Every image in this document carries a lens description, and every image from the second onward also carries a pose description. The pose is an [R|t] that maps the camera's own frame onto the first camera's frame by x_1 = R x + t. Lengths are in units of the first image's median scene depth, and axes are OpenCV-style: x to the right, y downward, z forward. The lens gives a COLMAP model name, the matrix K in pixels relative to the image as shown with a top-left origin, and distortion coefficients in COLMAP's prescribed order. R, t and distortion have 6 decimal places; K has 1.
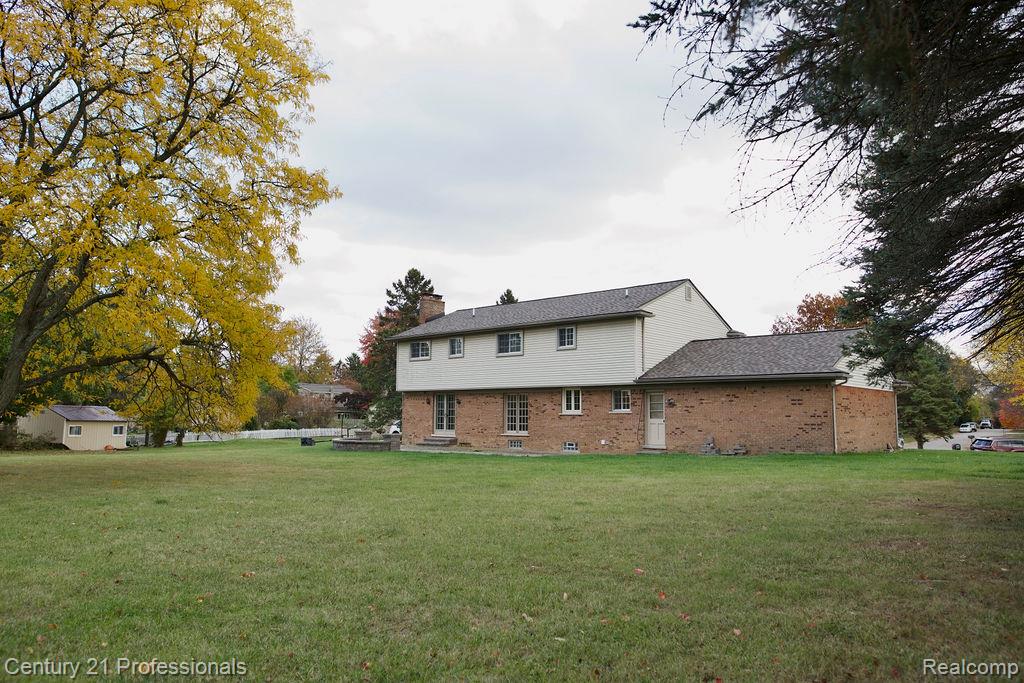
lens RADIAL K [[712.0, 0, 512.3], [0, 712.0, 341.5], [0, 0, 1]] dist [-0.033139, 0.003754]
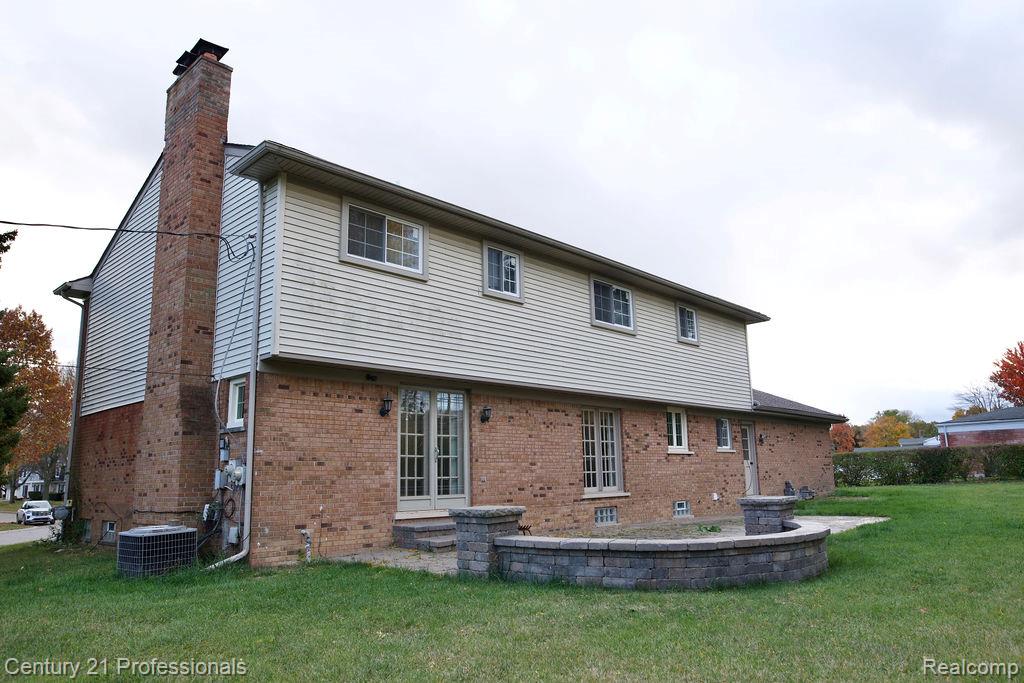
lens RADIAL K [[712.0, 0, 512.1], [0, 712.0, 342.1], [0, 0, 1]] dist [-0.033139, 0.003754]
pose [[0.021745, 0.178427, 0.983713, -0.499848], [-0.085509, 0.980672, -0.175985, 0.123913], [-0.996100, -0.080290, 0.036582, 1.090461]]
